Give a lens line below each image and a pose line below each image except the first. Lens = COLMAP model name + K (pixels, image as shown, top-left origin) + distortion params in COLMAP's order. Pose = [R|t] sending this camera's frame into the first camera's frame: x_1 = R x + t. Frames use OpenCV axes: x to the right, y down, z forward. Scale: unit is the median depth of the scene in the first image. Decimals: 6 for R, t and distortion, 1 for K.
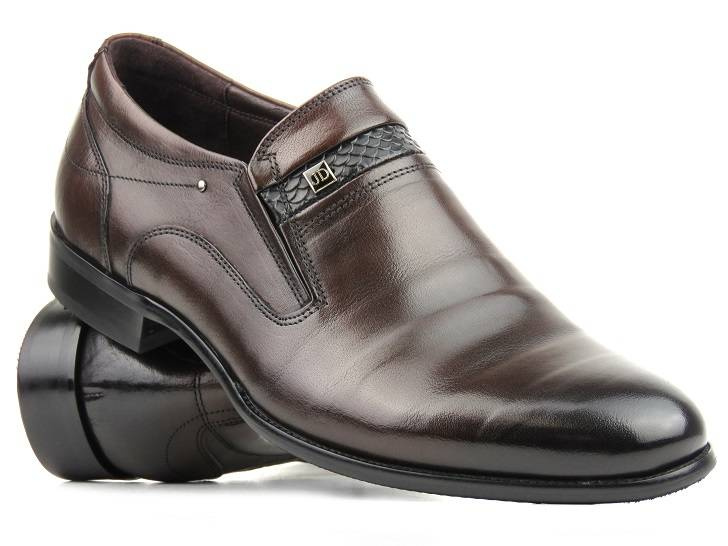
lens RADIAL K [[2684.1, 0, 363.8], [0, 2684.1, 273.2], [0, 0, 1]] dist [-0.294111, 0.000000]
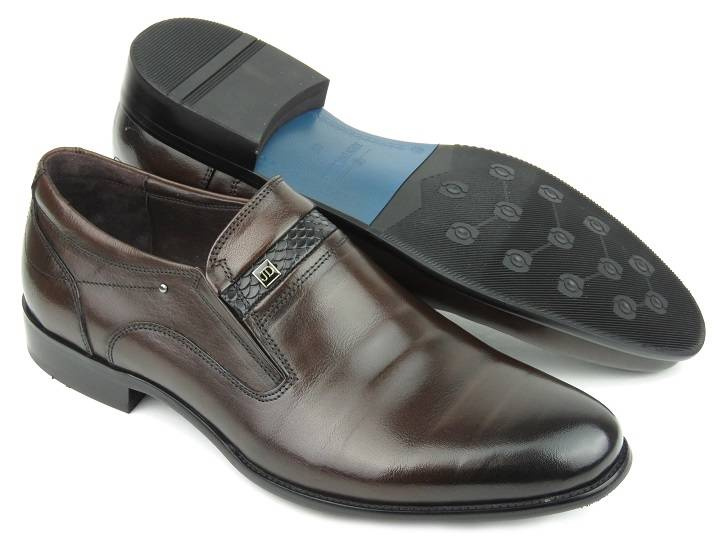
lens RADIAL K [[1545.8, 0, 362.8], [0, 1545.8, 275.4], [0, 0, 1]] dist [0.055649, 0.000000]
pose [[0.963275, -0.201659, 0.177298, -0.099581], [0.165612, 0.965932, 0.198866, -0.168407], [-0.211361, -0.162200, 0.963856, 0.305113]]
